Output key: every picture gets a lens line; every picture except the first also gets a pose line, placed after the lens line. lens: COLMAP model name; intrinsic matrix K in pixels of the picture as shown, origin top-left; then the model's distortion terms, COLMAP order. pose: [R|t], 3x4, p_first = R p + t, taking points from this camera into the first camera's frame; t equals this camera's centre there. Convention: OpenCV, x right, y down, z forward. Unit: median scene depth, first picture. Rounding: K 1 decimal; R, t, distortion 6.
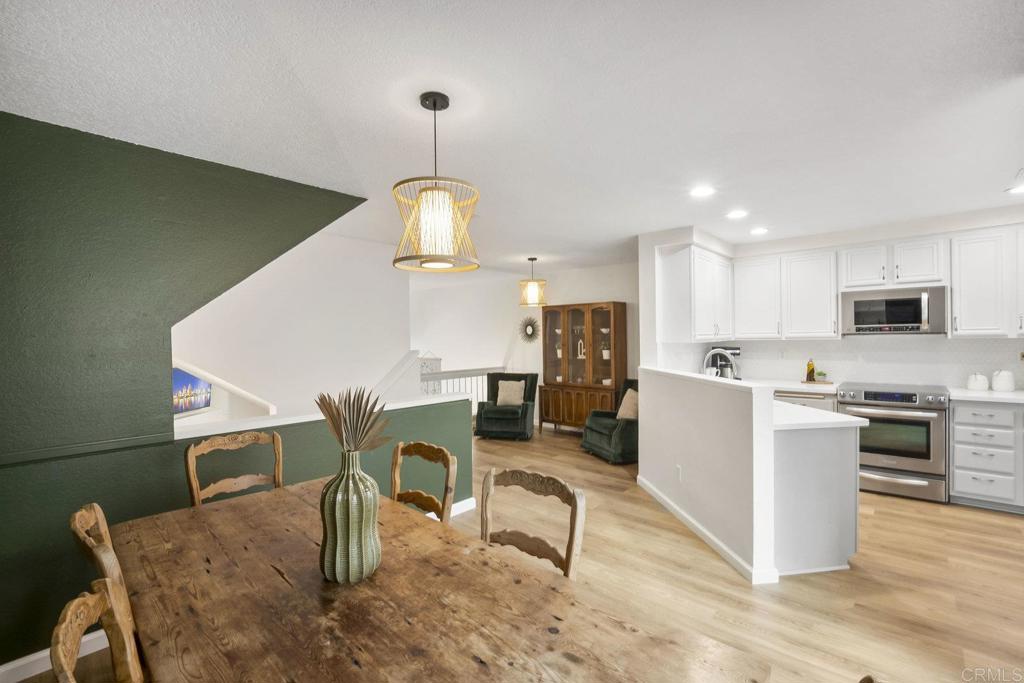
lens RADIAL K [[451.0, 0, 524.8], [0, 451.0, 344.4], [0, 0, 1]] dist [-0.001811, -0.000261]
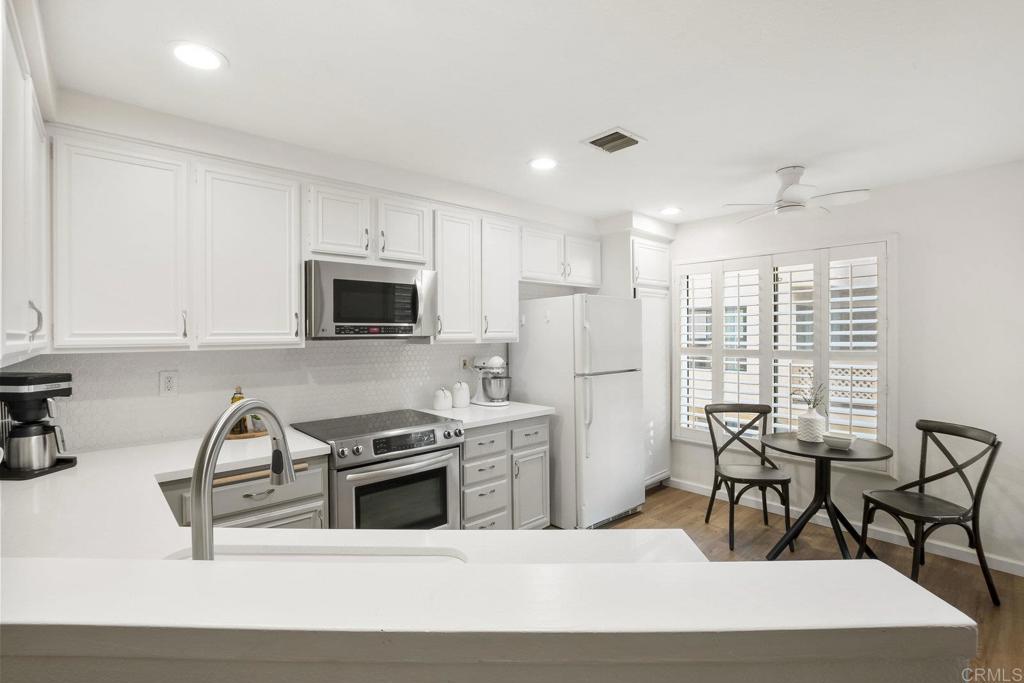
lens RADIAL K [[476.1, 0, 512.0], [0, 476.1, 341.5], [0, 0, 1]] dist [-0.002383, -0.000393]
pose [[0.137659, -0.001119, 0.990479, 0.180259], [0.019349, 0.999812, -0.001560, -0.013831], [-0.990291, 0.019379, 0.137655, 0.727674]]
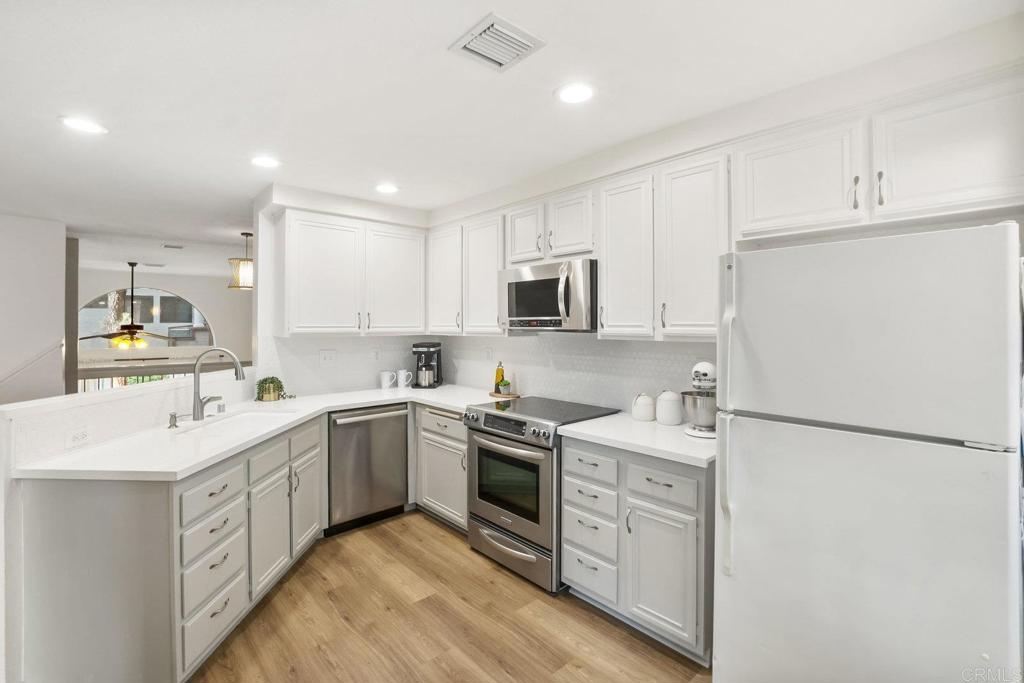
lens RADIAL K [[461.0, 0, 492.5], [0, 461.0, 327.1], [0, 0, 1]] dist [-0.000651, -0.000129]
pose [[0.989609, 0.014688, -0.143035, 0.845599], [-0.015612, 0.999864, -0.005344, -0.023926], [0.142937, 0.007522, 0.989703, 0.293290]]
